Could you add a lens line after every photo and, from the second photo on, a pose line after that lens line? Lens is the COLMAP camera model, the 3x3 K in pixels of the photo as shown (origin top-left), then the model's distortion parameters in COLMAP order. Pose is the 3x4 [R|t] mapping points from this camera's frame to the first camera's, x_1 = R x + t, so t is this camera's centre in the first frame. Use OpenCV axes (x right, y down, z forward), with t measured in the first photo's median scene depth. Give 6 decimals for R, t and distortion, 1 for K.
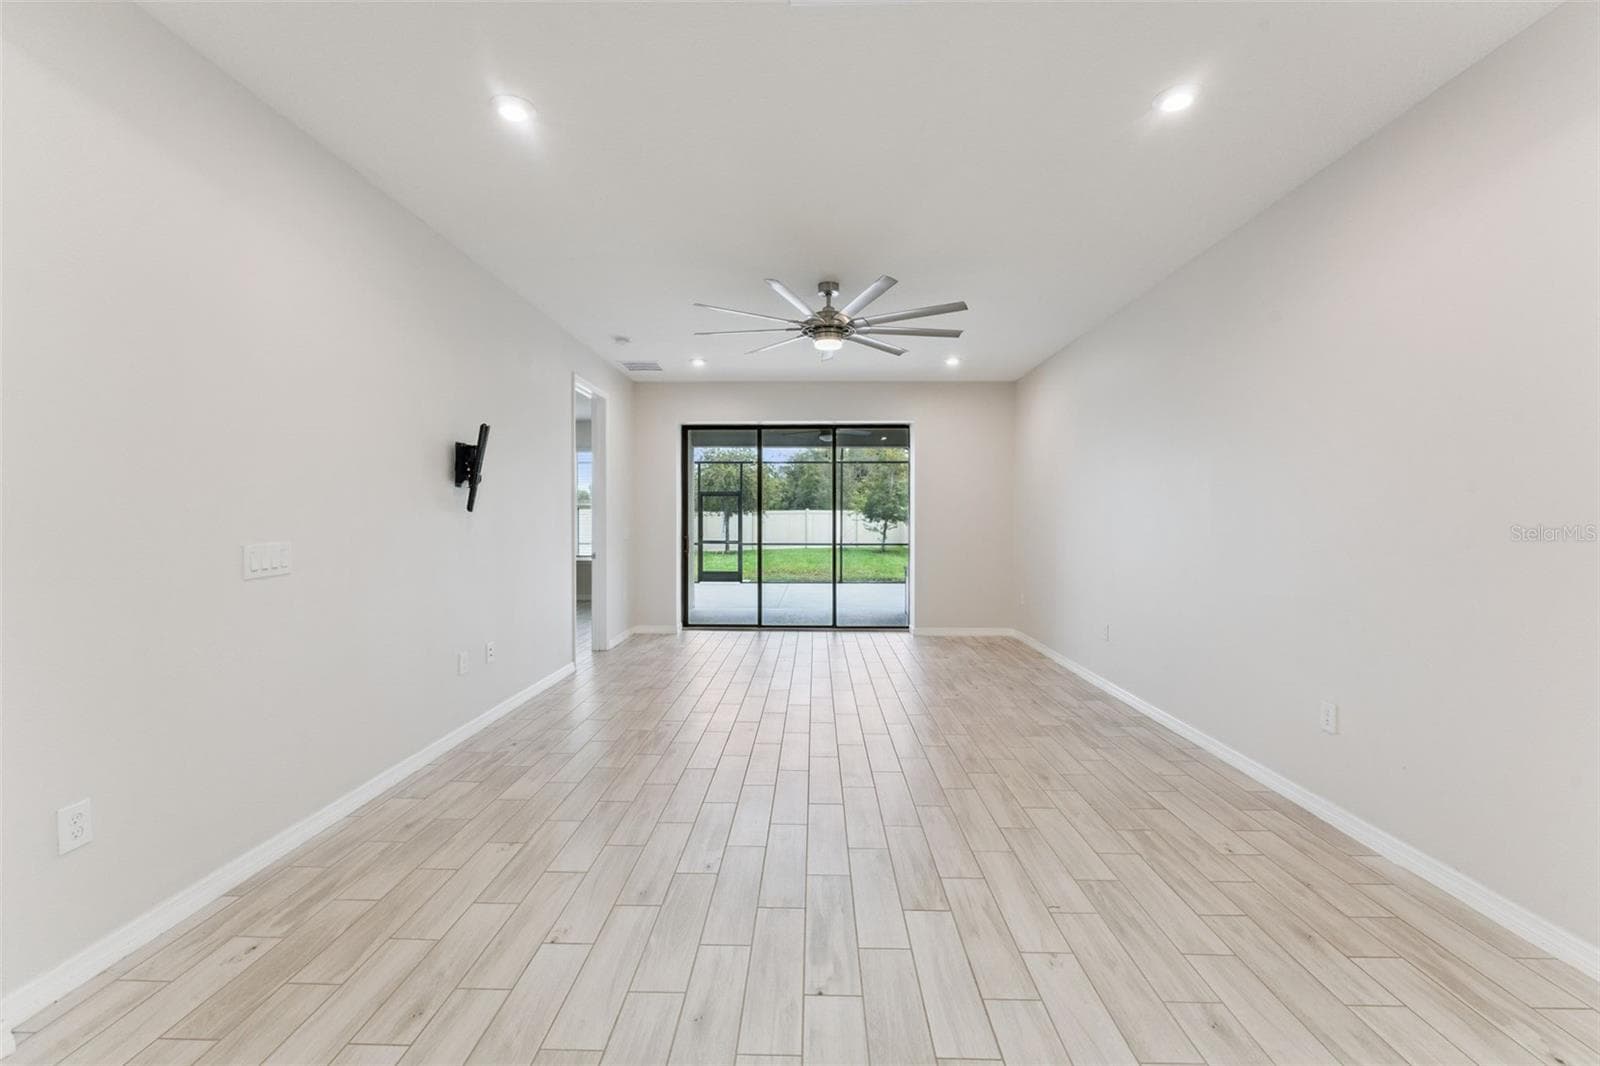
lens RADIAL K [[689.8, 0, 798.2], [0, 689.8, 527.1], [0, 0, 1]] dist [0.012373, 0.000149]
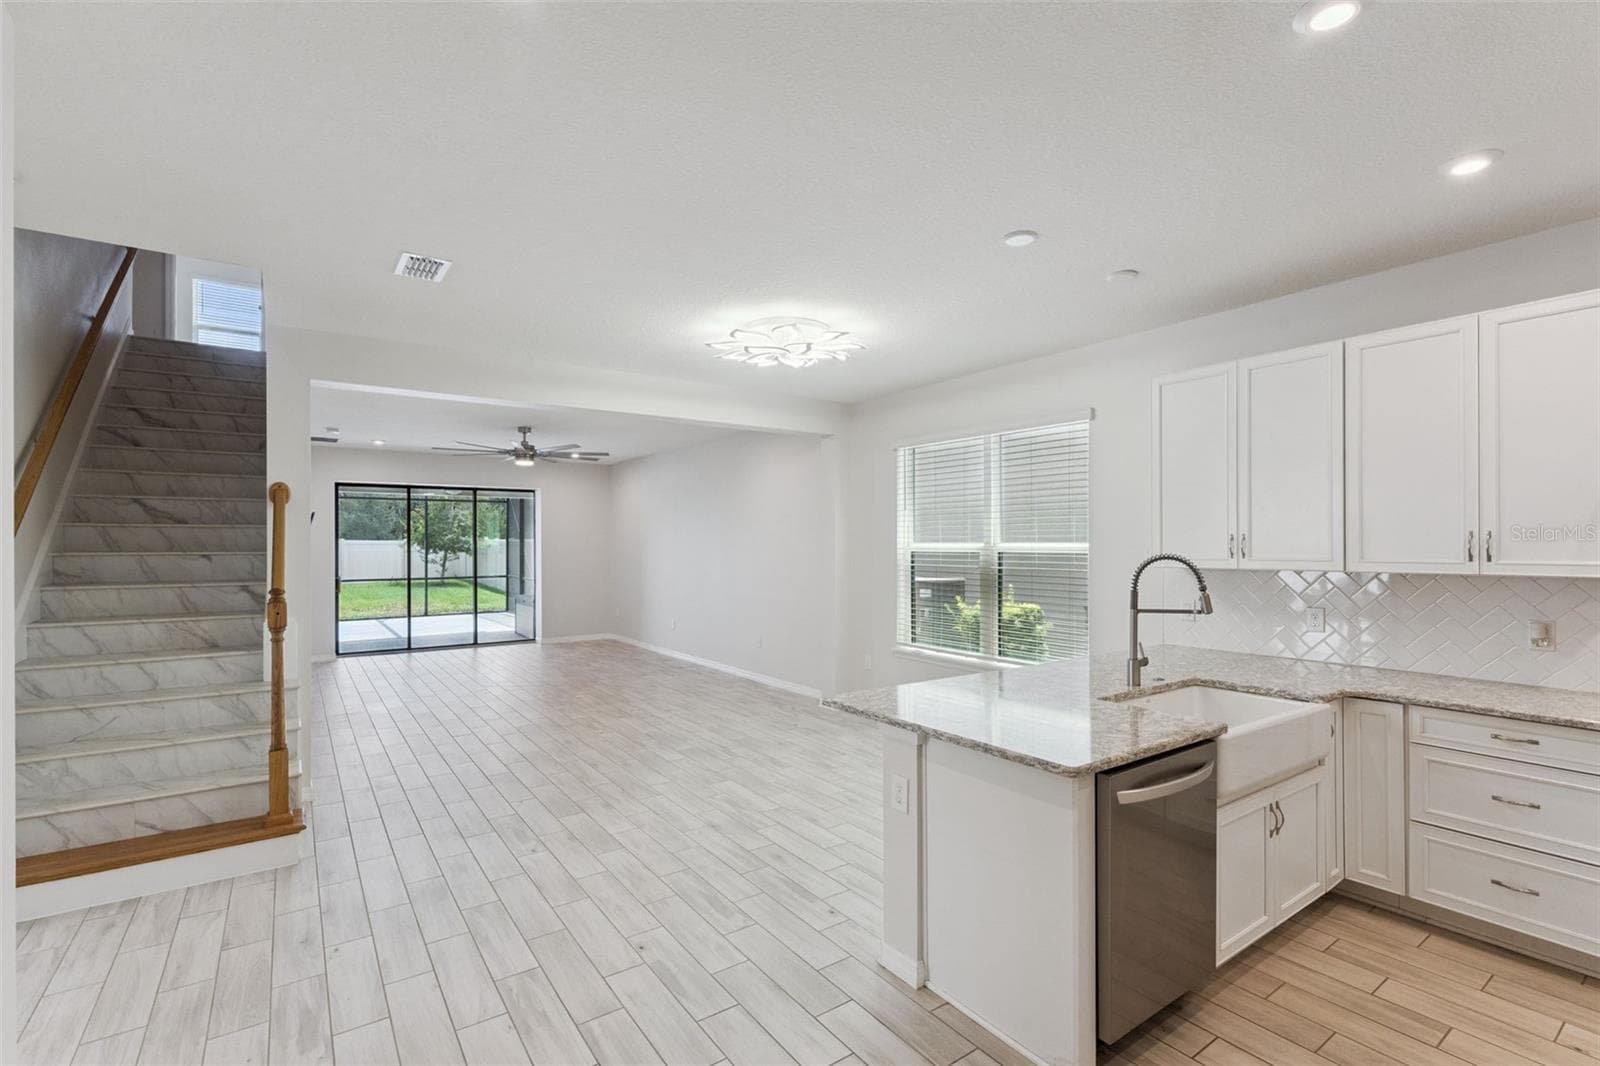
lens RADIAL K [[718.5, 0, 800.2], [0, 718.5, 537.3], [0, 0, 1]] dist [-0.000211, 0.001471]
pose [[0.809785, -0.001431, 0.586725, -0.267240], [0.014190, 0.999752, -0.017146, -0.024992], [-0.586555, 0.022210, 0.809605, -0.496073]]
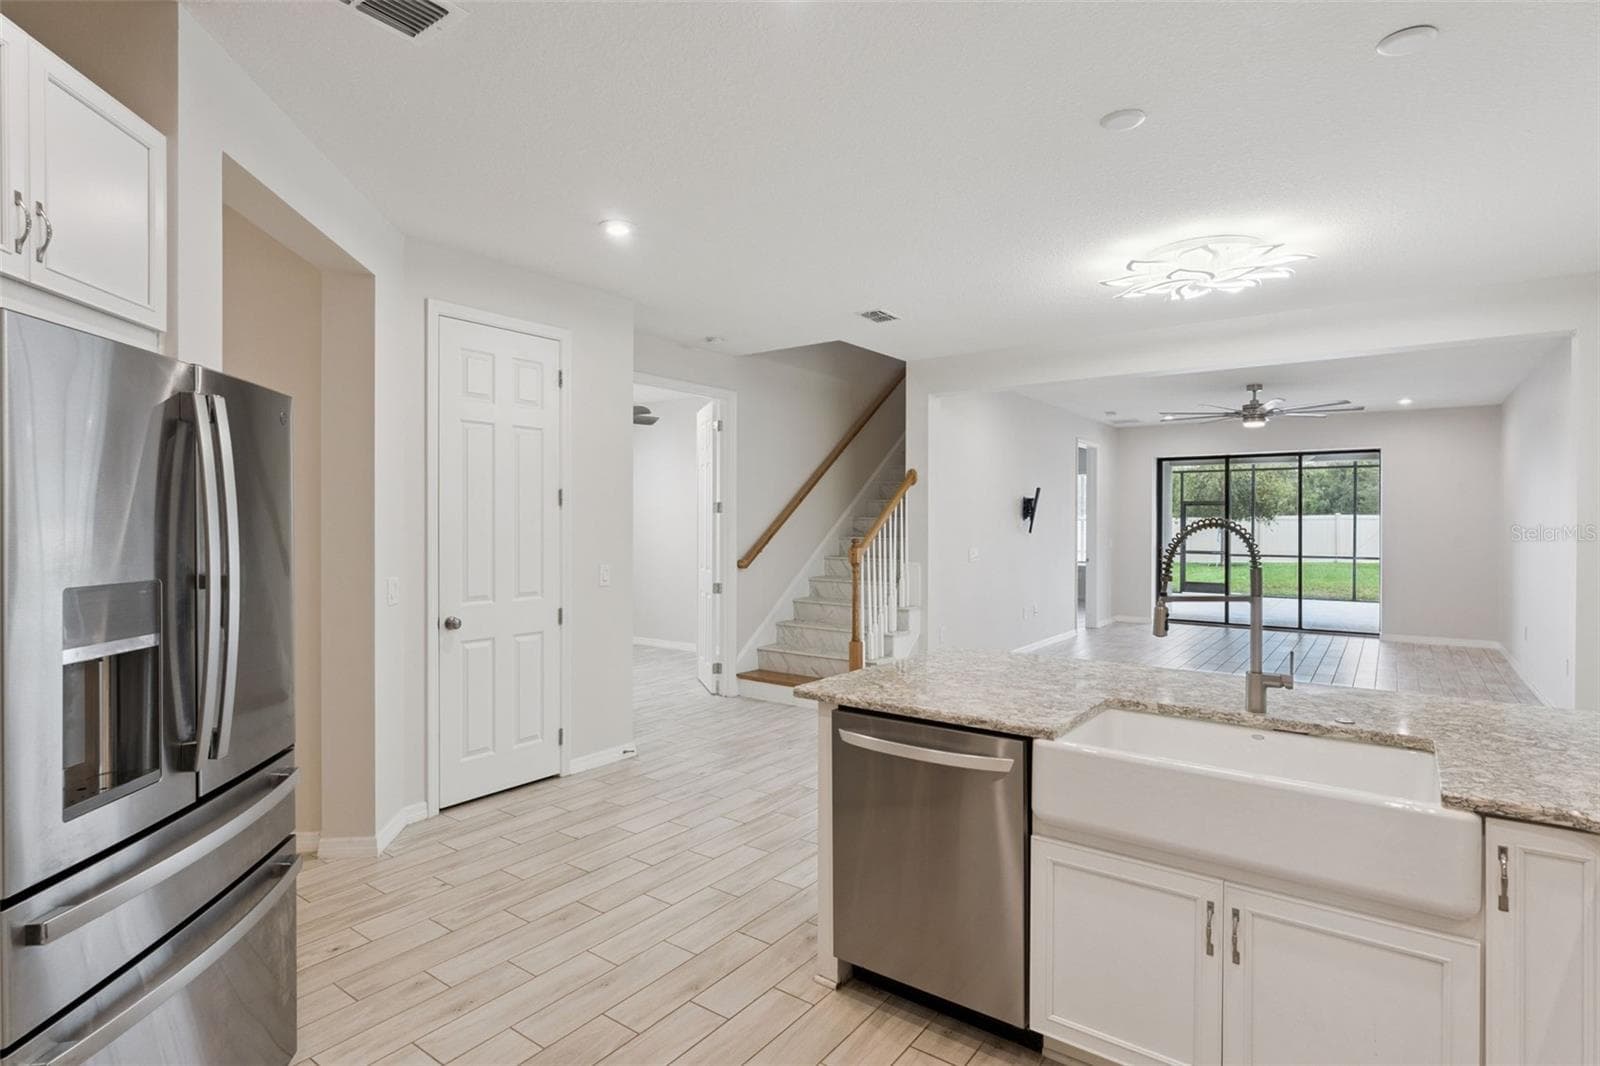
lens RADIAL K [[790.6, 0, 798.5], [0, 790.6, 527.8], [0, 0, 1]] dist [-0.002979, -0.000017]
pose [[0.821826, 0.003627, -0.569727, 0.126780], [-0.007371, 0.999964, -0.004267, -0.012365], [0.569691, 0.007706, 0.821823, -0.607888]]
